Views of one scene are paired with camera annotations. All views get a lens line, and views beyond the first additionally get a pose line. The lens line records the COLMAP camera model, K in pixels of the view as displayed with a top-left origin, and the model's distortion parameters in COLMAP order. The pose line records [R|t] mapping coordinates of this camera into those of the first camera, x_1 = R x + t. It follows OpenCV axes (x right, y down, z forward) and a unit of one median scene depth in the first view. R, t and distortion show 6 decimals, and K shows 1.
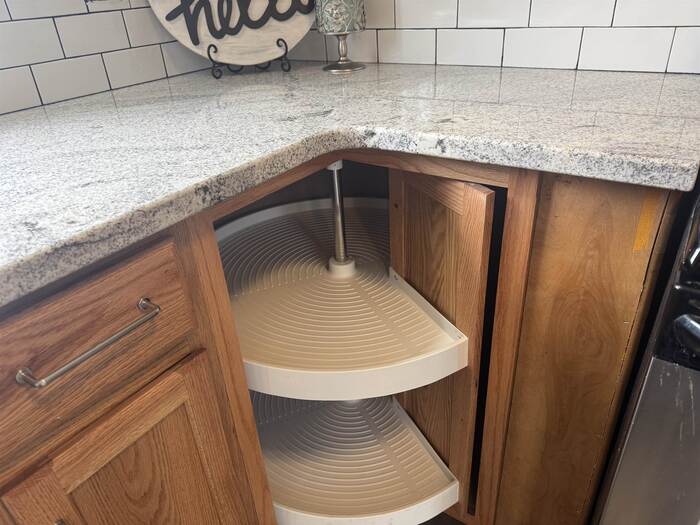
lens RADIAL K [[502.2, 0, 350.0], [0, 502.2, 262.5], [0, 0, 1]] dist [0.032174, -0.036828]
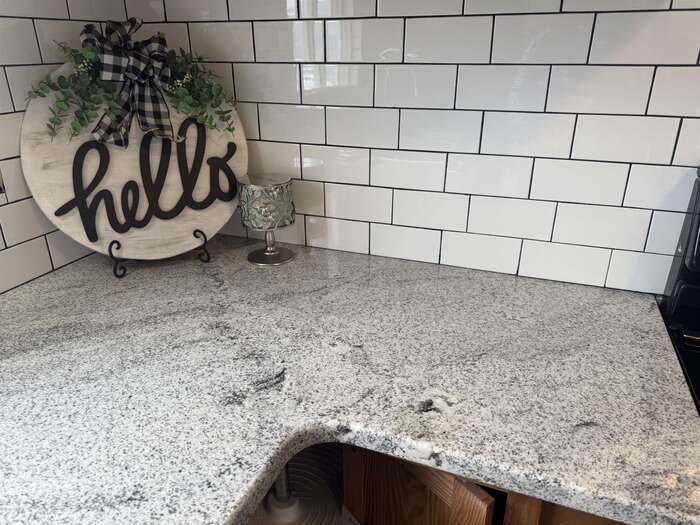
lens RADIAL K [[502.2, 0, 350.0], [0, 502.2, 262.5], [0, 0, 1]] dist [0.032174, -0.036828]
pose [[0.973147, -0.034478, 0.227589, -0.086679], [0.060563, 0.992234, -0.108646, -0.292028], [-0.222076, 0.119512, 0.967677, 0.104504]]
